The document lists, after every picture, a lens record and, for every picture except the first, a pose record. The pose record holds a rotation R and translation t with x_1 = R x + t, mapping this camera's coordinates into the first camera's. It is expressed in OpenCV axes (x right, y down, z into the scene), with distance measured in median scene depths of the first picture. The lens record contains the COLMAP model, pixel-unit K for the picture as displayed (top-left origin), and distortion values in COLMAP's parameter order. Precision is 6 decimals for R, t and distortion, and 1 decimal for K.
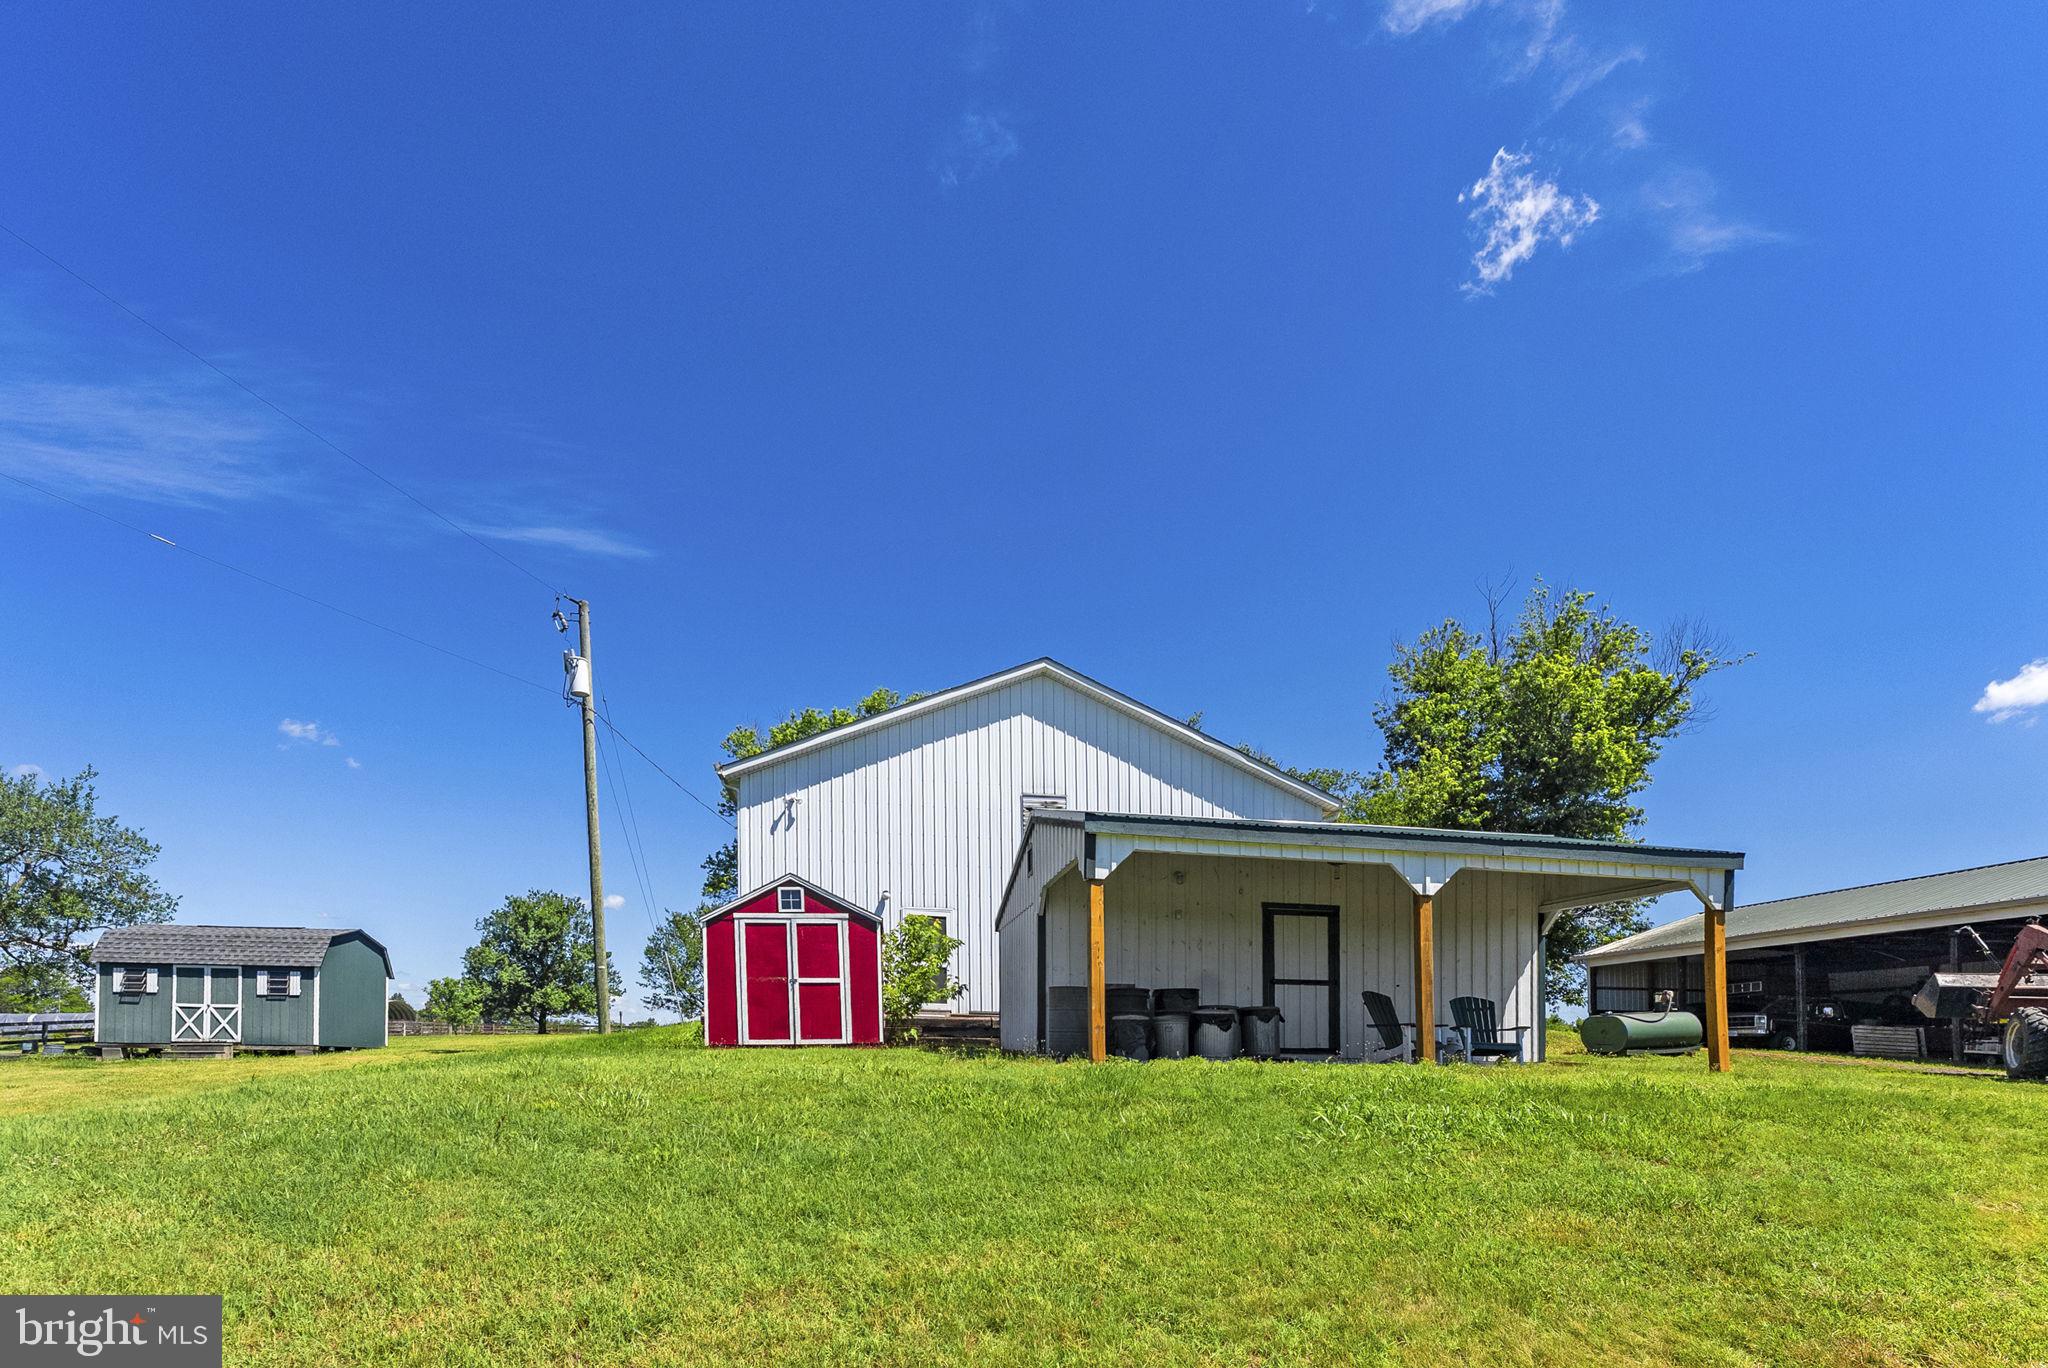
lens RADIAL K [[4796.6, 0, 1024.0], [0, 4796.6, 684.0], [0, 0, 1]] dist [-0.005533, 0.315036]
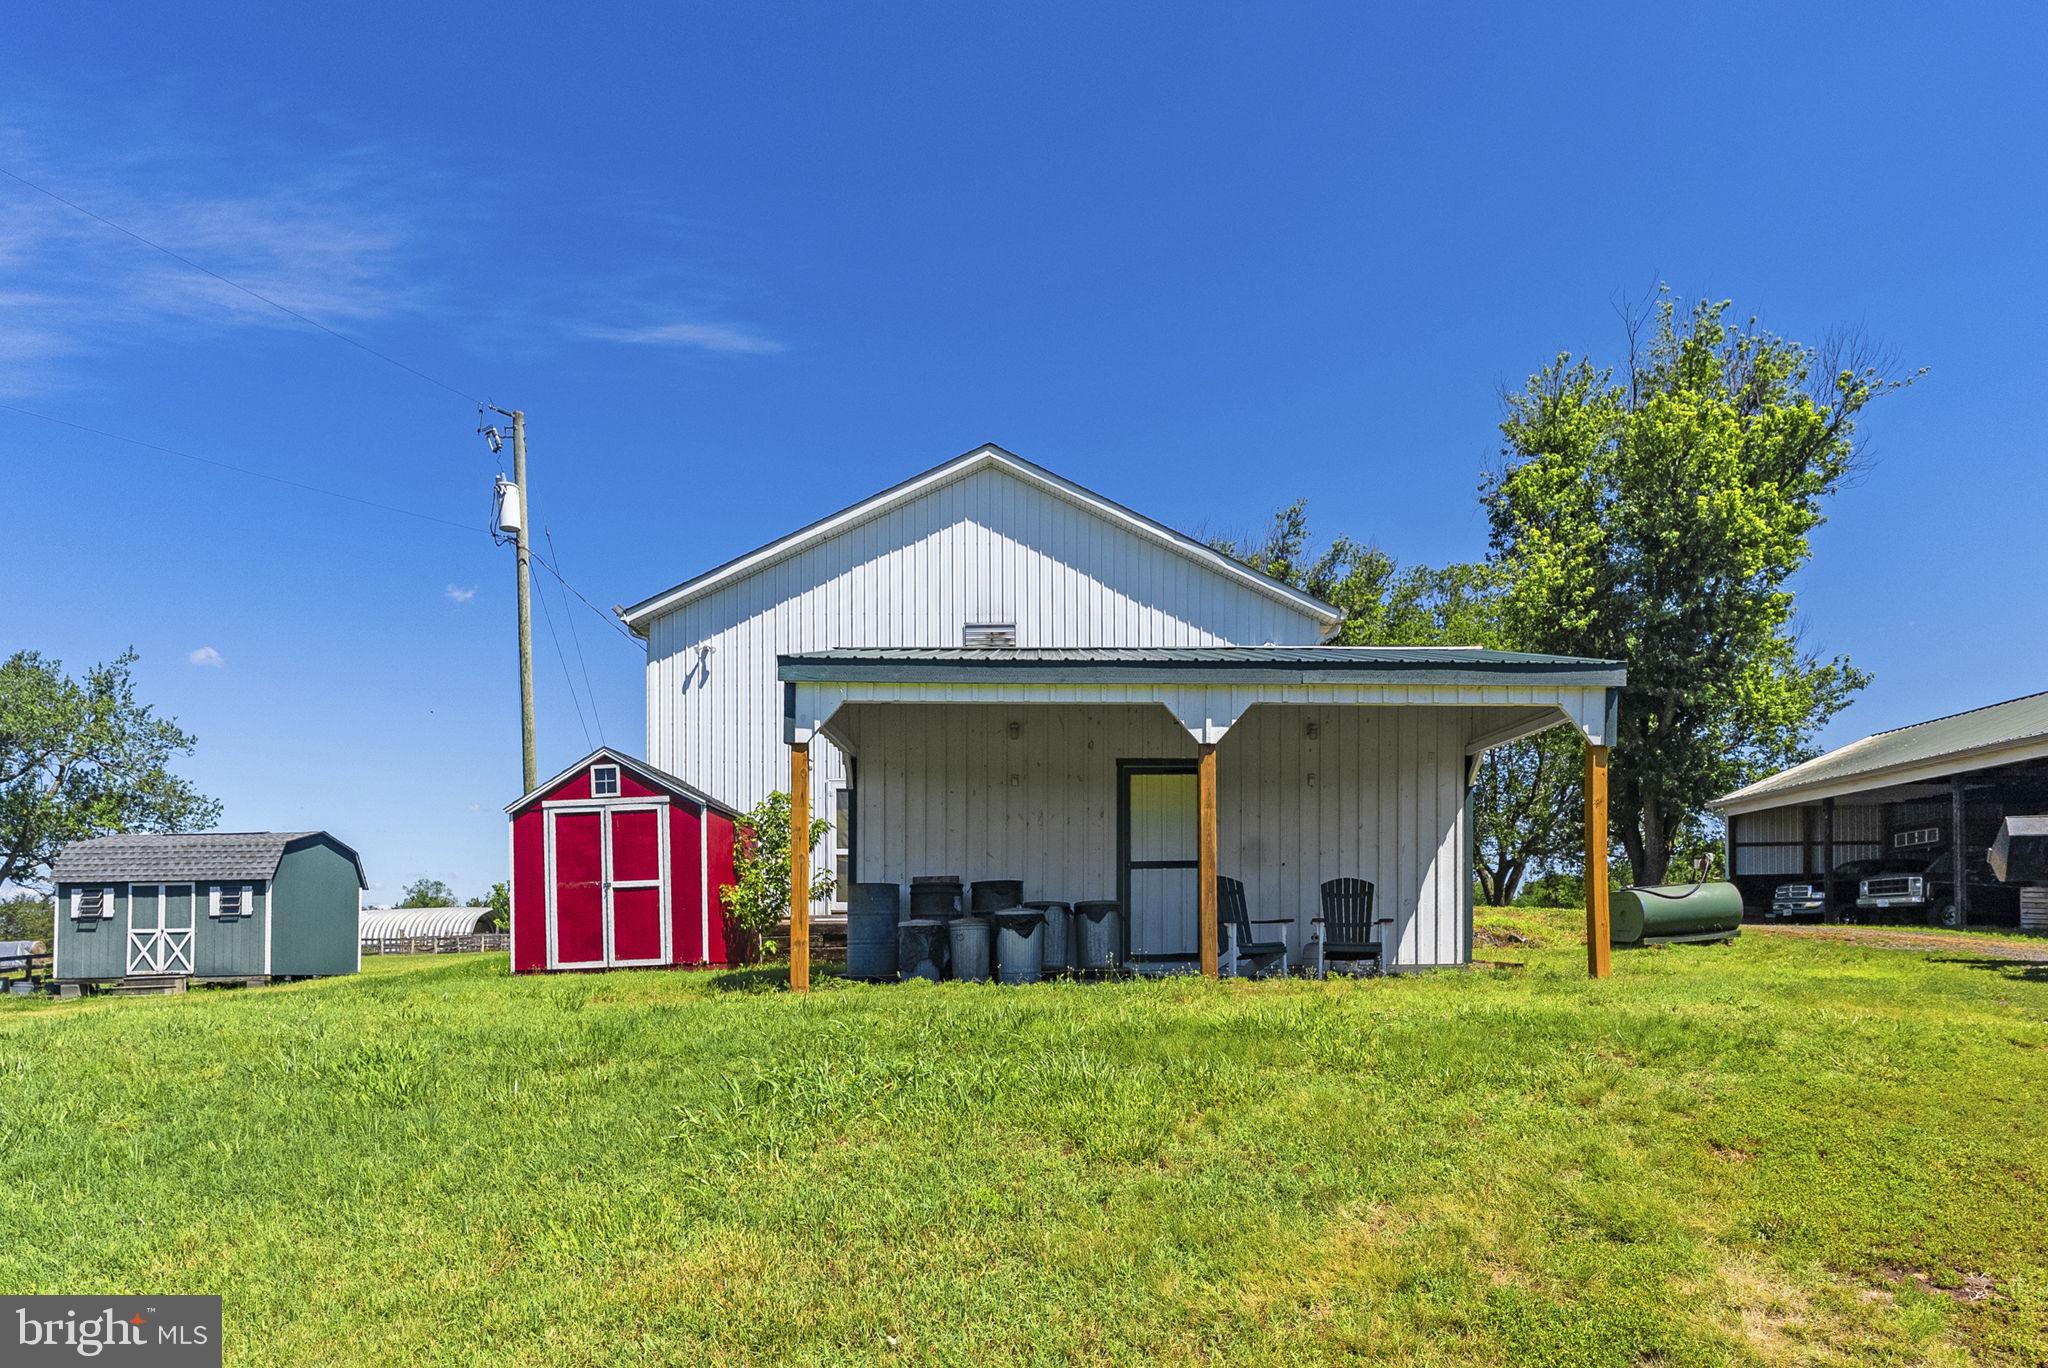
lens RADIAL K [[4796.6, 0, 1024.0], [0, 4796.6, 684.0], [0, 0, 1]] dist [-0.005533, 0.315036]
pose [[0.937782, -0.052987, -0.343158, 0.267881], [0.066007, 0.997471, 0.026366, 0.012722], [0.340893, -0.047376, 0.938908, 0.281250]]
